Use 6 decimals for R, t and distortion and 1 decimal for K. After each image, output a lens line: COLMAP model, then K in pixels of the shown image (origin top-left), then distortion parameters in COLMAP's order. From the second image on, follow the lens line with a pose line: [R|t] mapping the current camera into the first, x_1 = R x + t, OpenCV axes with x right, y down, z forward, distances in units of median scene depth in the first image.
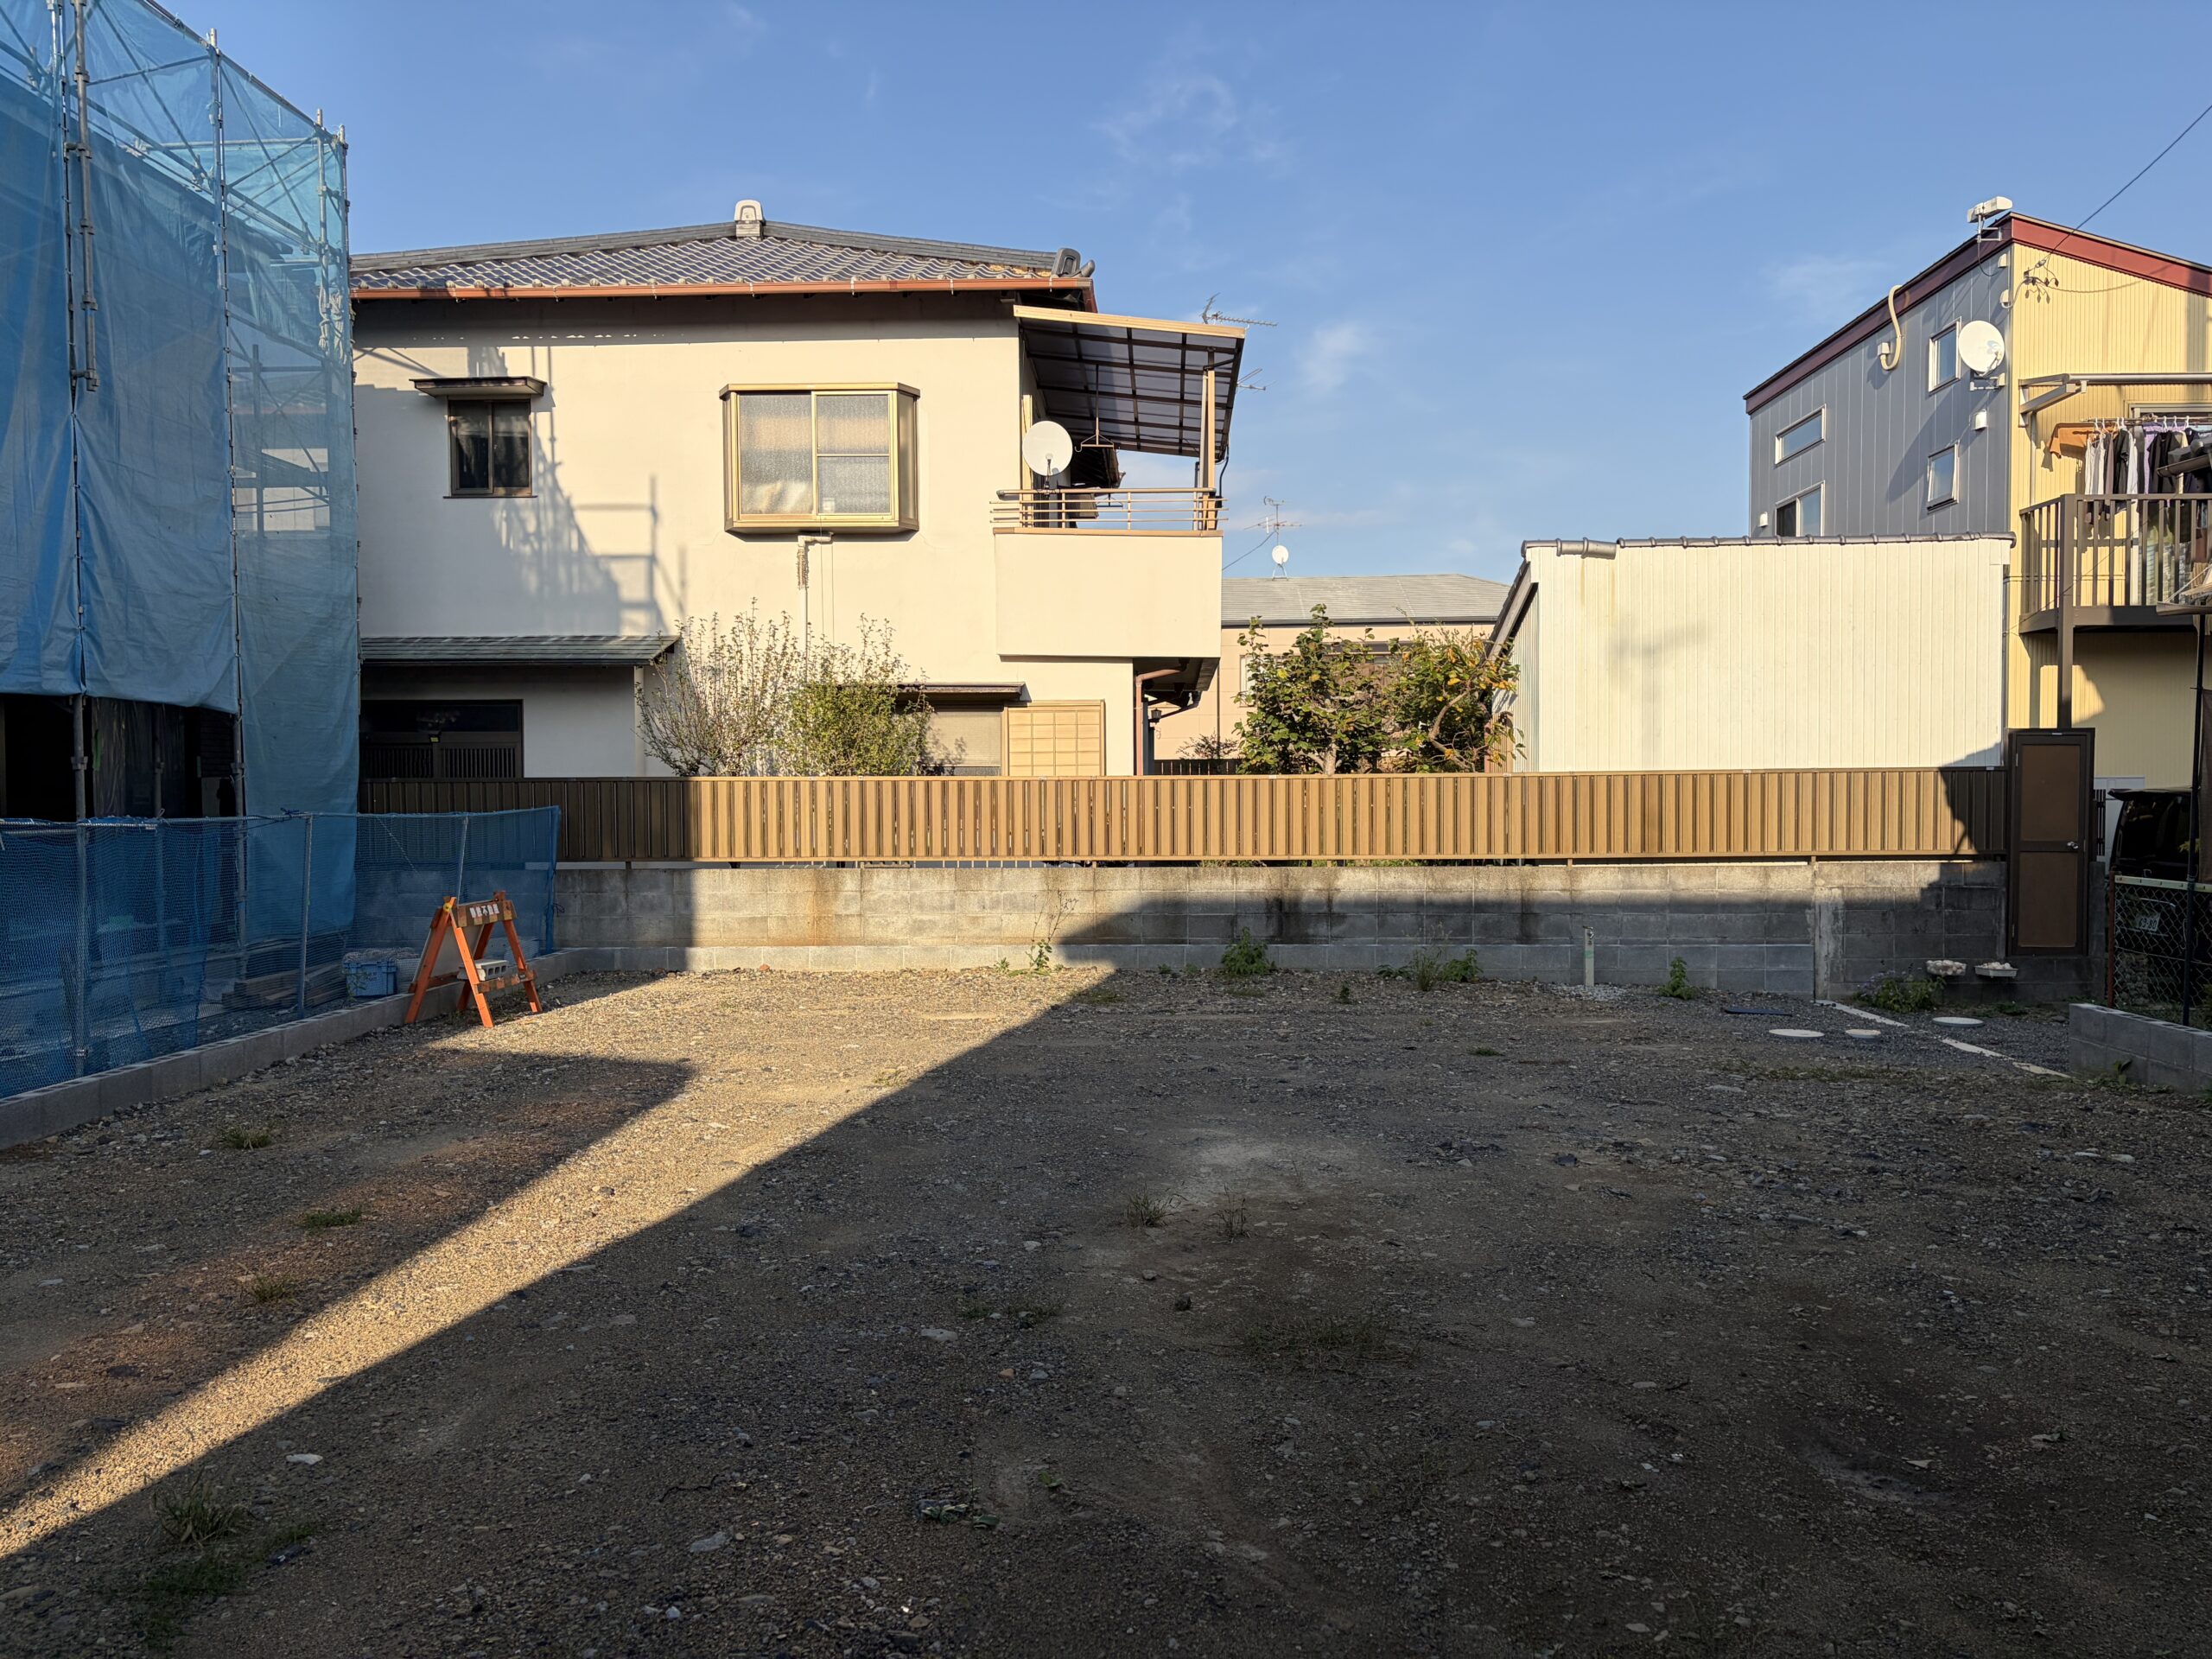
lens RADIAL K [[1658.7, 0, 1104.9], [0, 1658.7, 830.8], [0, 0, 1]] dist [0.043897, -0.039995]
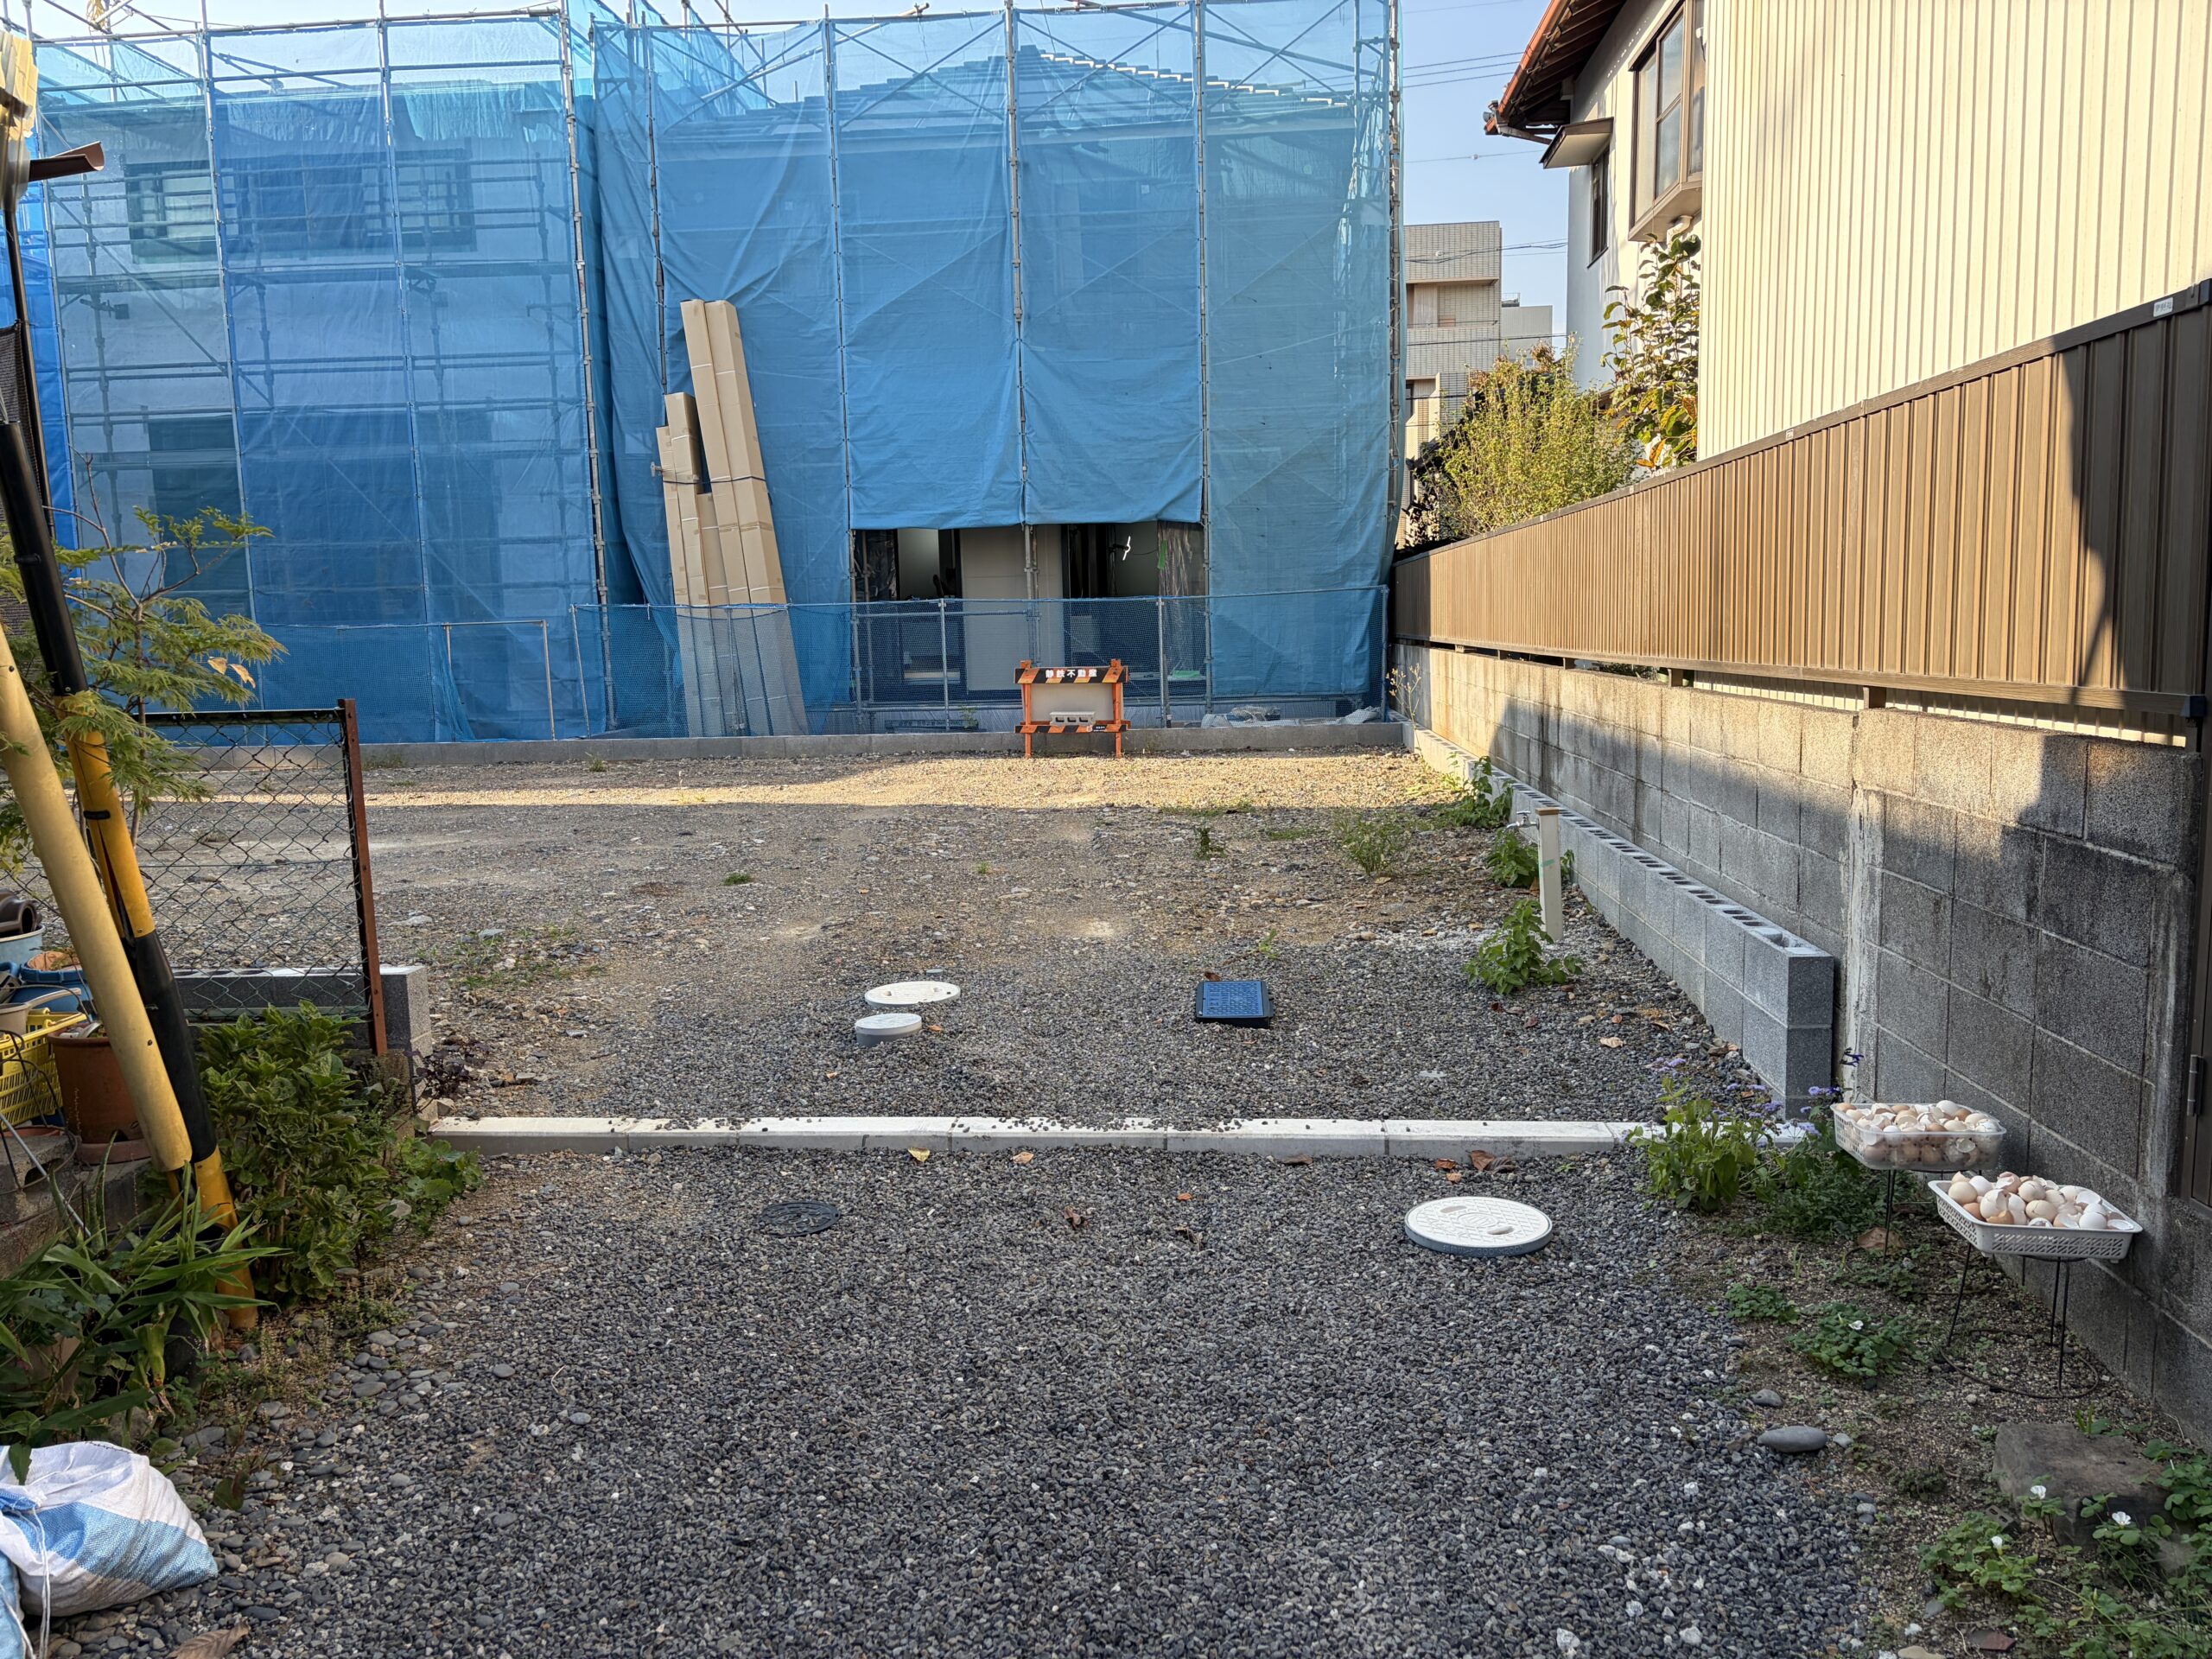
lens RADIAL K [[1658.7, 0, 1104.2], [0, 1658.7, 829.8], [0, 0, 1]] dist [0.043897, -0.039995]
pose [[-0.027077, 0.130577, -0.991068, 0.750864], [0.009024, 0.991423, 0.130377, 0.000188], [0.999593, -0.005413, -0.028023, 0.869777]]
